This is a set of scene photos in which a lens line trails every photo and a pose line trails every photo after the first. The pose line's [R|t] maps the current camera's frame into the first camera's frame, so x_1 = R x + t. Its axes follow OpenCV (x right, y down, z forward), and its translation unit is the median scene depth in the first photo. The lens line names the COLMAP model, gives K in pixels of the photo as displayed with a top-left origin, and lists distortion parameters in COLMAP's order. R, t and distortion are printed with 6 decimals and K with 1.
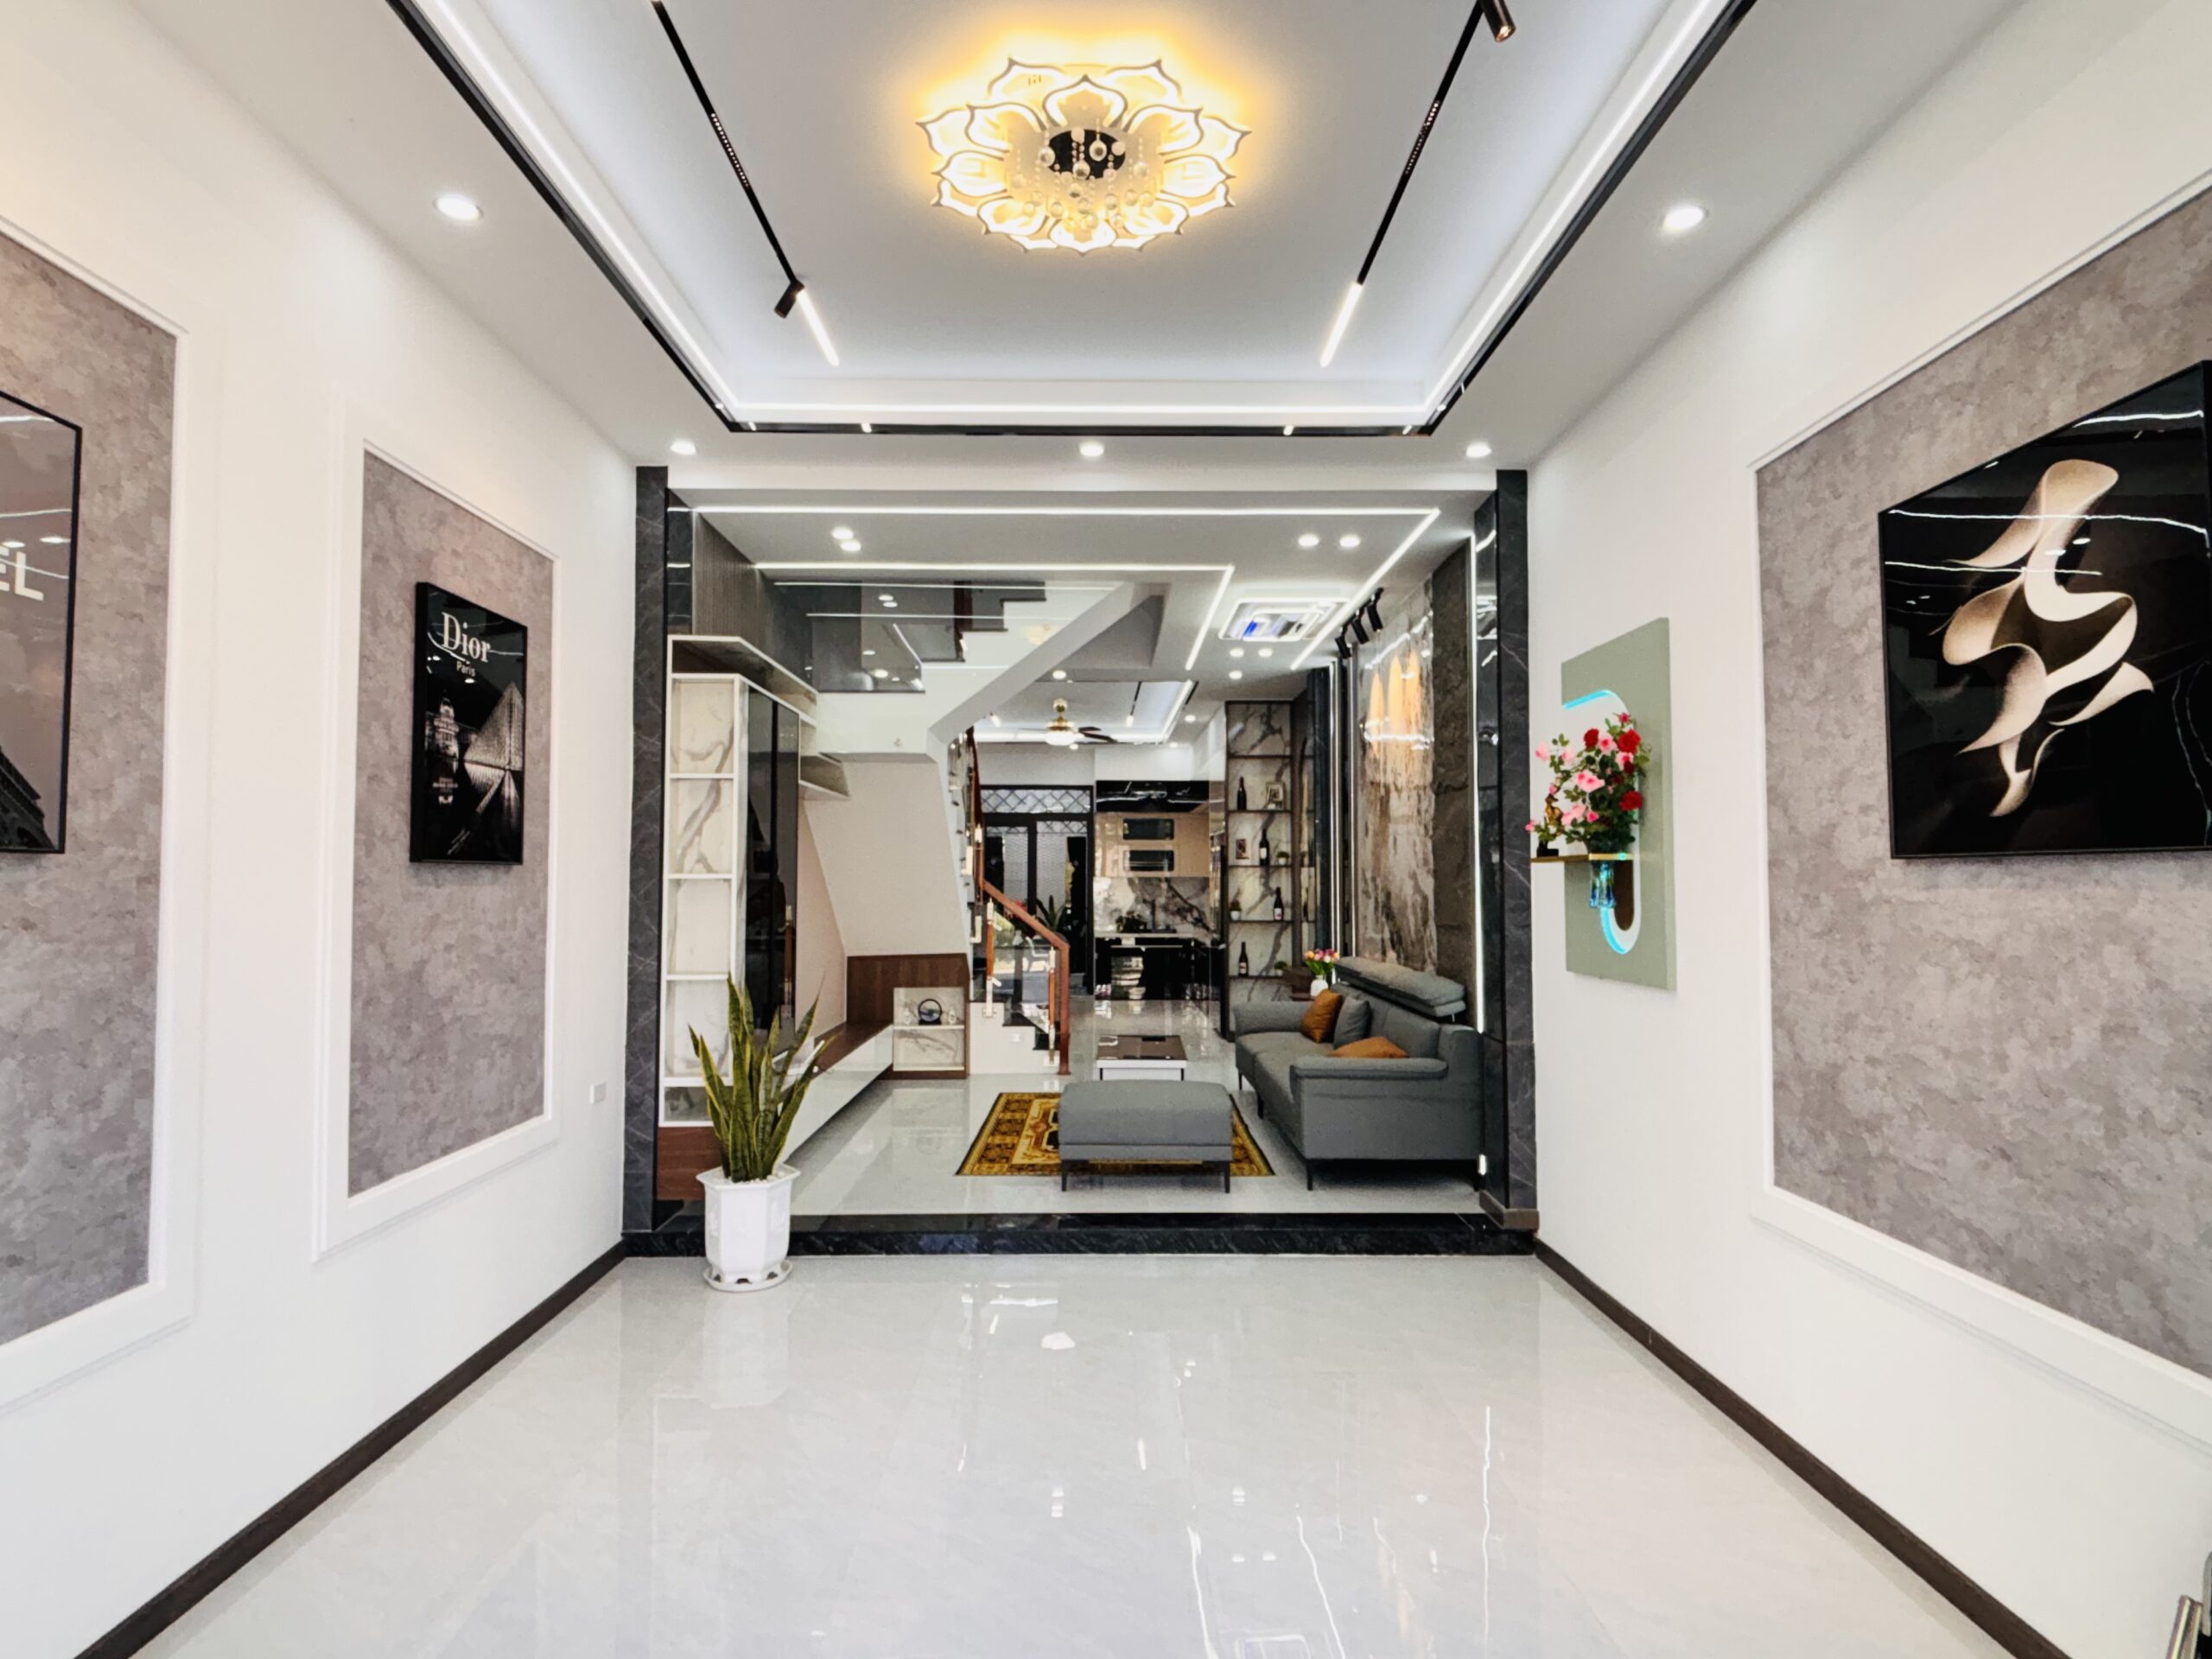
lens RADIAL K [[1174.5, 0, 1106.0], [0, 1174.5, 829.5], [0, 0, 1]] dist [-0.001009, -0.000069]
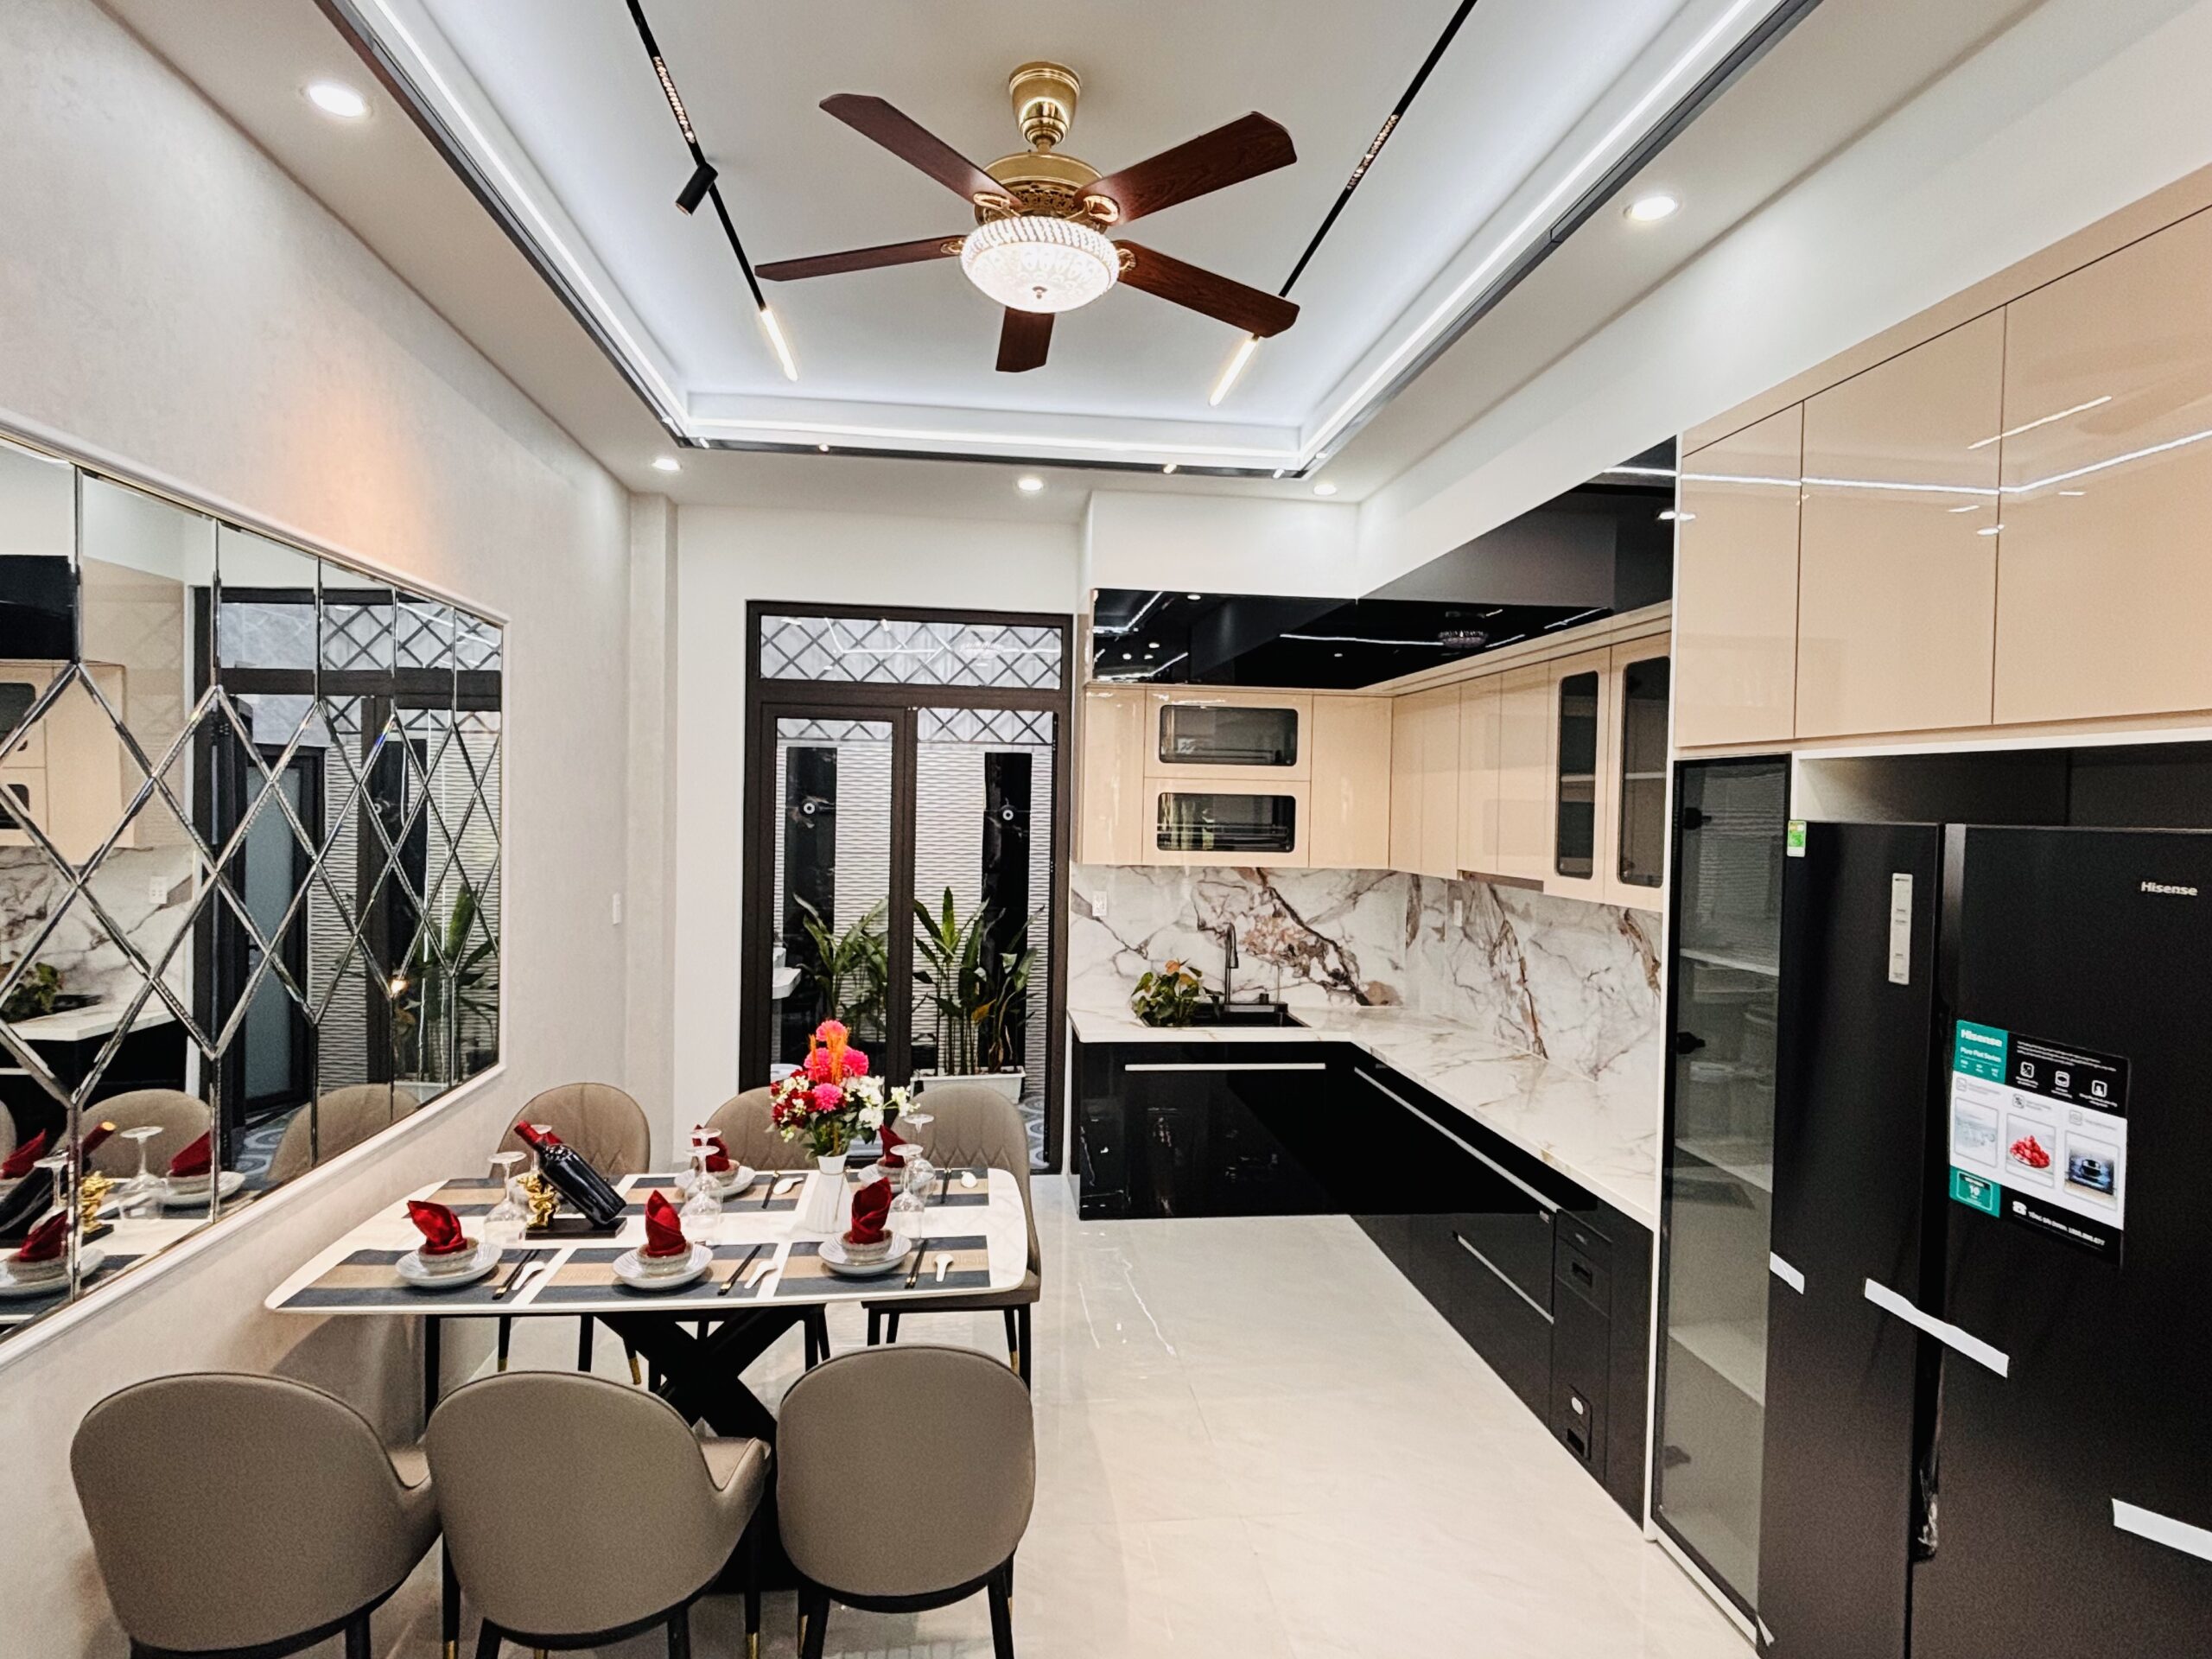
lens RADIAL K [[1174.5, 0, 1106.0], [0, 1174.5, 829.5], [0, 0, 1]] dist [-0.001009, -0.000069]
pose [[0.994401, 0.017149, 0.104272, -0.057755], [-0.024366, 0.997364, 0.068341, 0.007268], [-0.102825, -0.070499, 0.992198, 0.958017]]
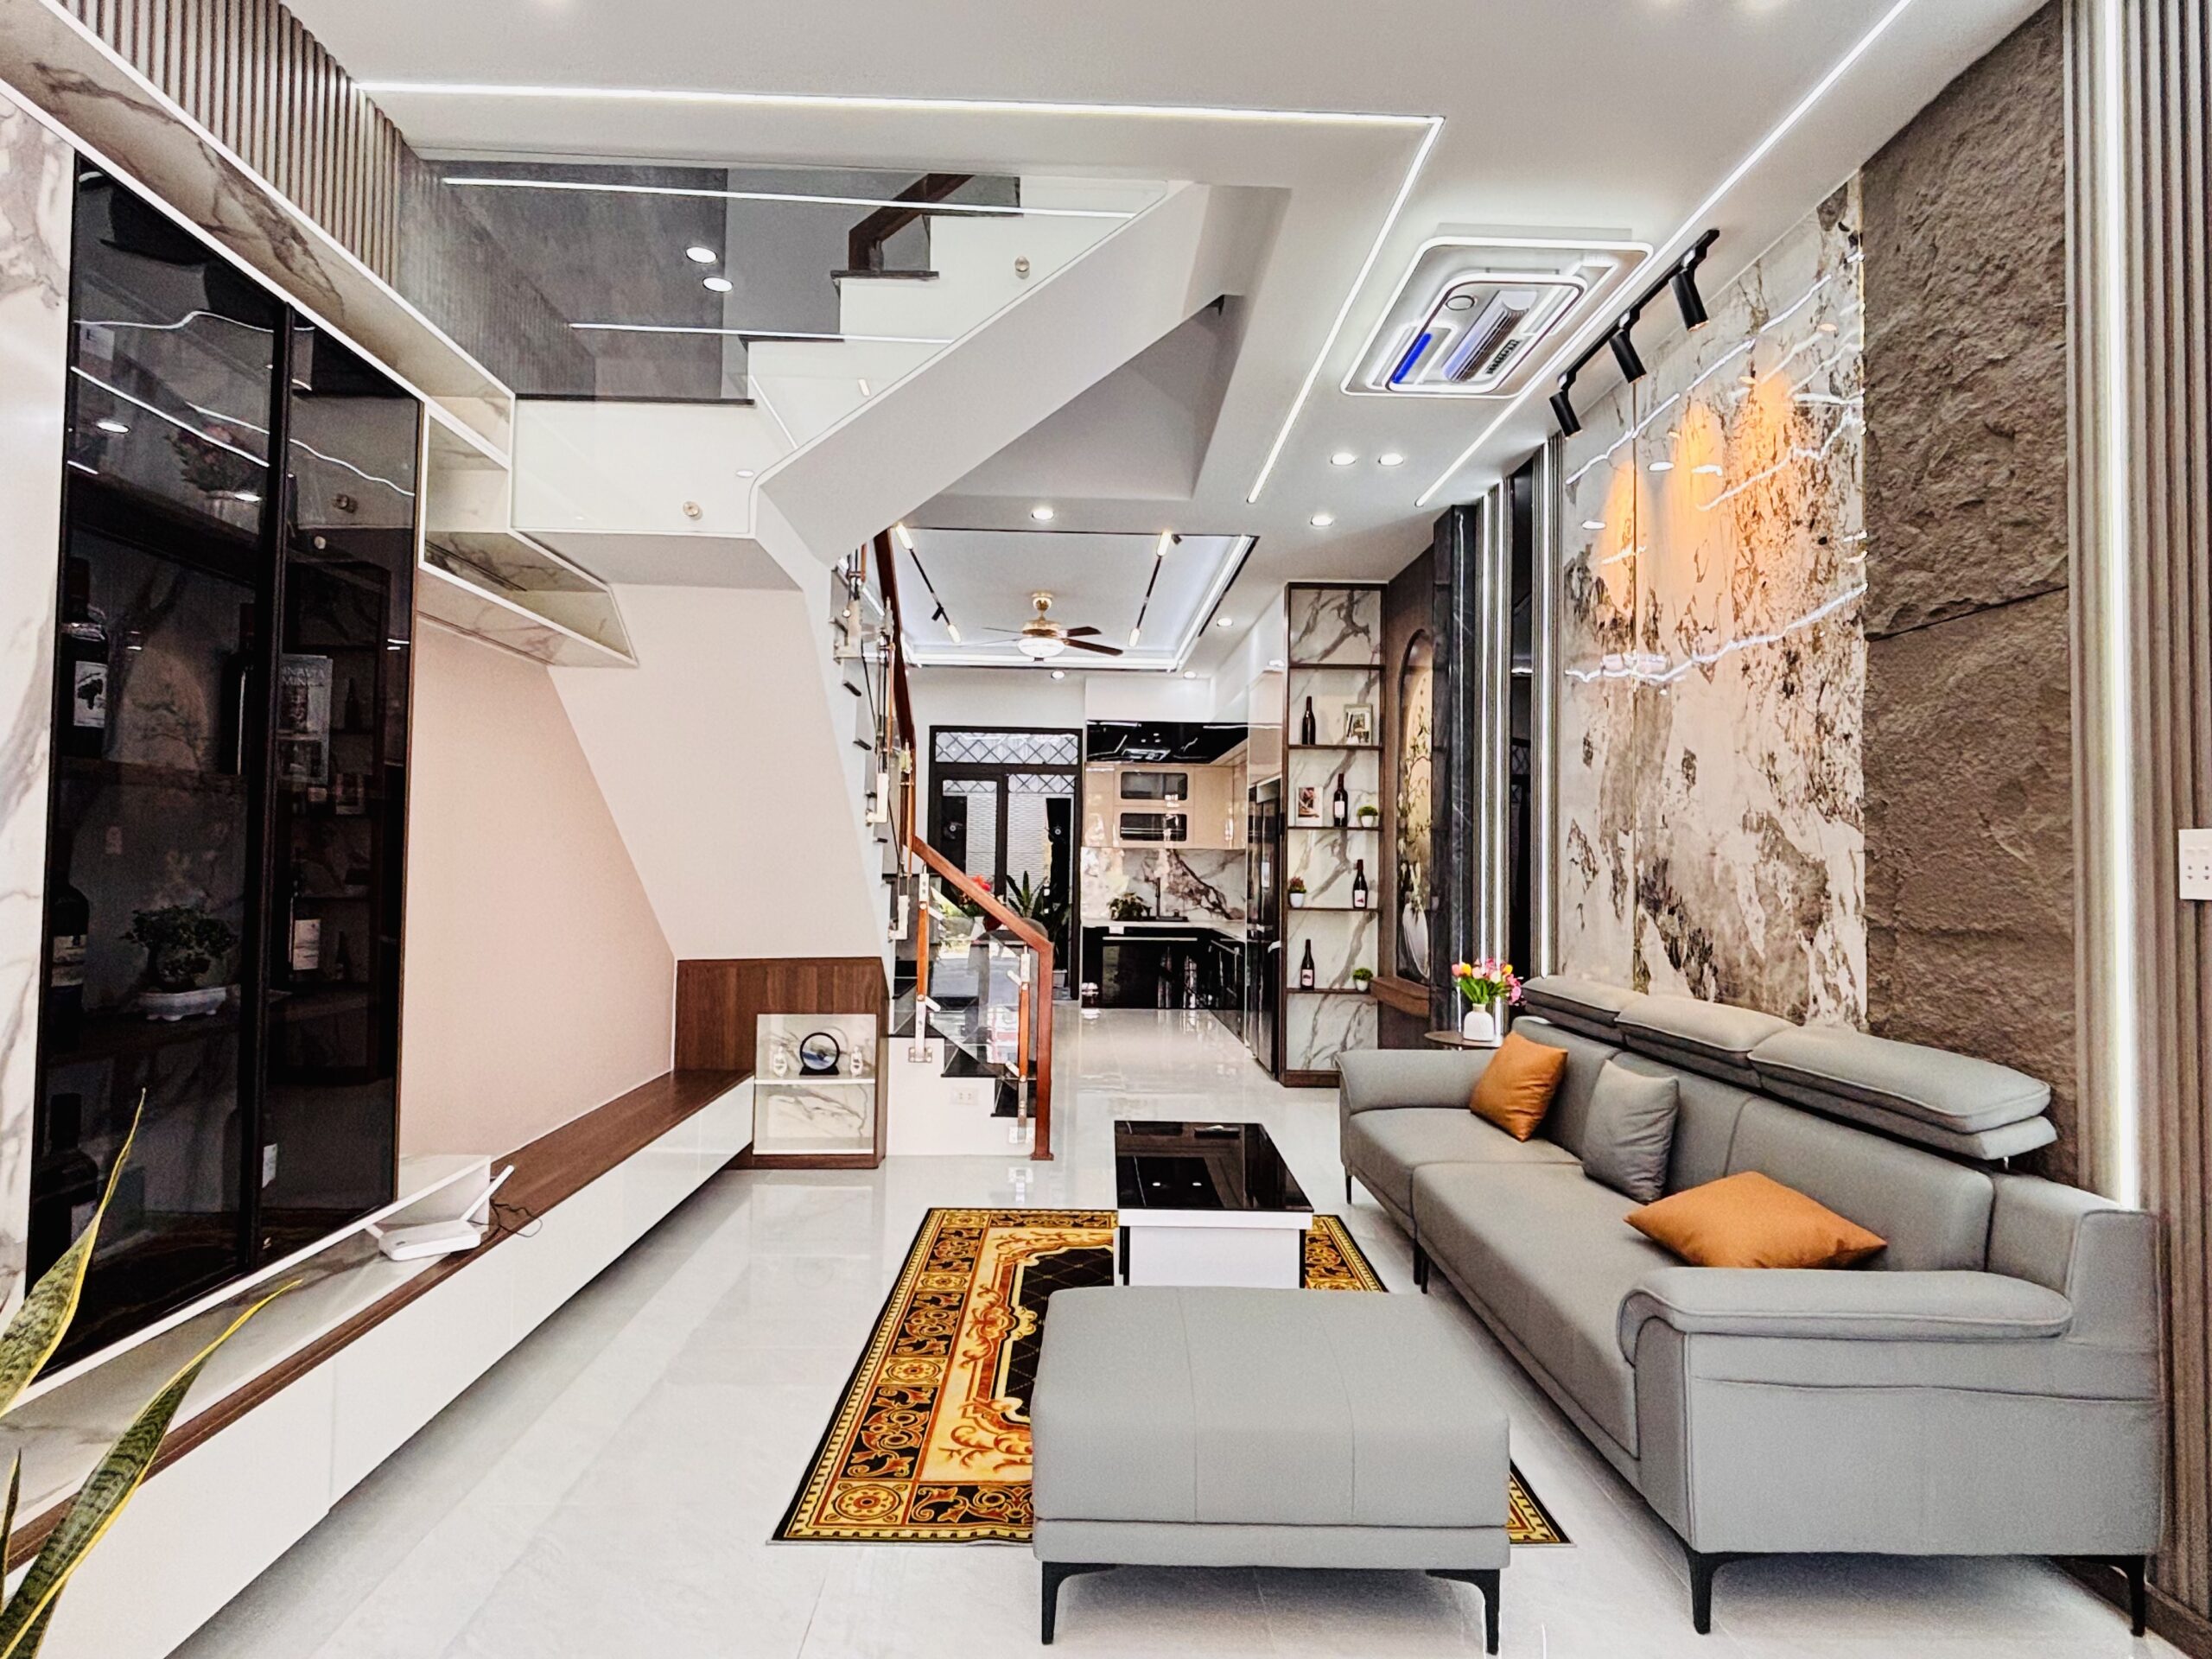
lens RADIAL K [[1174.5, 0, 1106.0], [0, 1174.5, 829.5], [0, 0, 1]] dist [-0.001009, -0.000069]
pose [[0.999677, 0.014648, 0.020776, -0.015972], [-0.014951, 0.999783, 0.014514, 0.026247], [-0.020559, -0.014820, 0.999679, 0.352021]]
